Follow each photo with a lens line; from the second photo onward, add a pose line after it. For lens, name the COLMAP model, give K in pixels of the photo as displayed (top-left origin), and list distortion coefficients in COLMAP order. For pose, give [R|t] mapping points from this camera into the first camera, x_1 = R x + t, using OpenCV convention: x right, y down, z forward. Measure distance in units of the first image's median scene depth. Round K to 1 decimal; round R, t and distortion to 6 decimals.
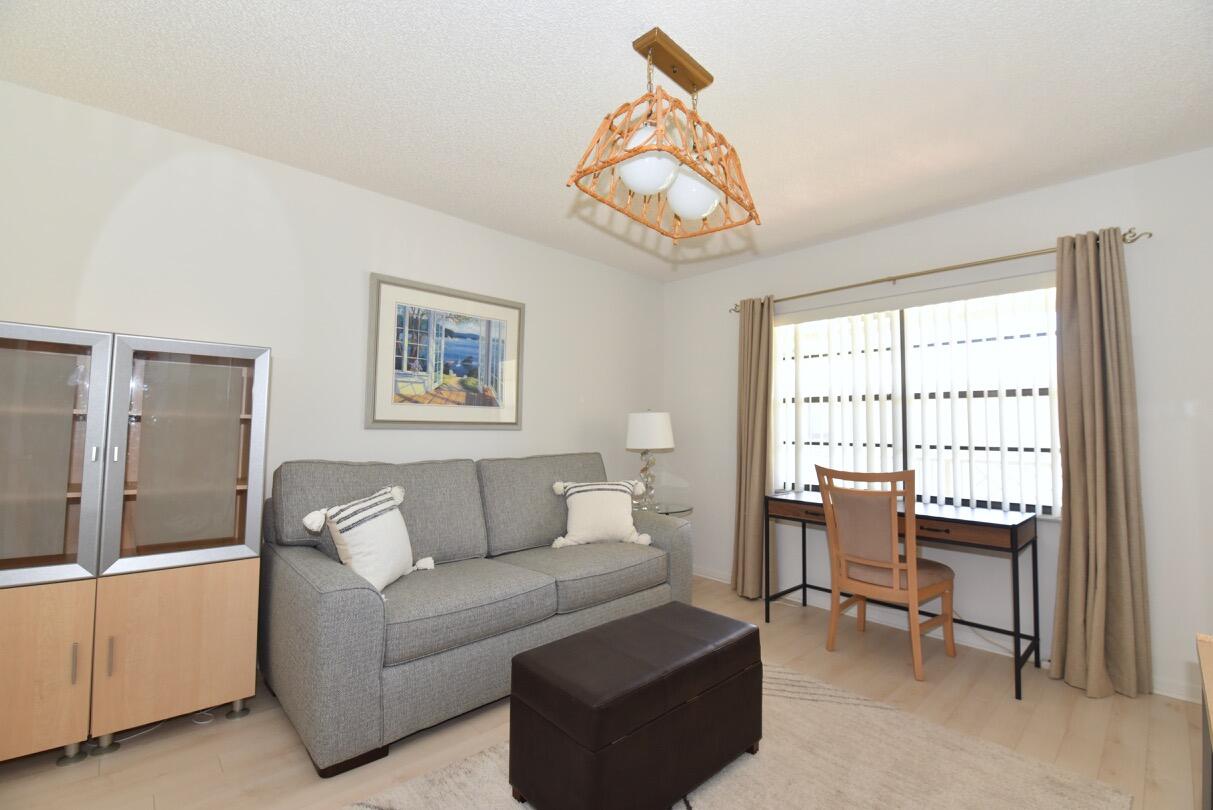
lens RADIAL K [[527.5, 0, 603.1], [0, 527.5, 401.8], [0, 0, 1]] dist [-0.002409, -0.007985]
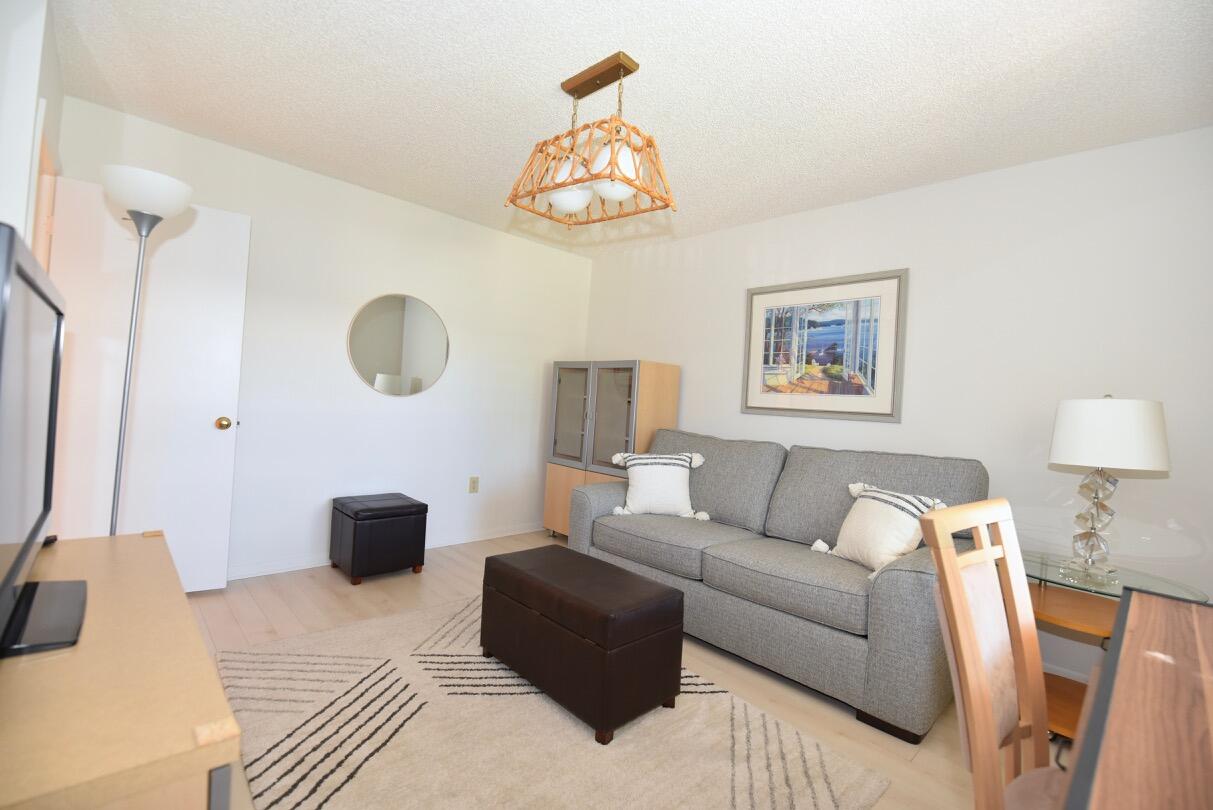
lens RADIAL K [[527.5, 0, 599.8], [0, 527.5, 403.0], [0, 0, 1]] dist [-0.002409, -0.007985]
pose [[0.001440, -0.015086, -0.999885, 0.778071], [-0.013063, 0.999801, -0.015104, 0.047579], [0.999914, 0.013084, 0.001242, 0.621242]]
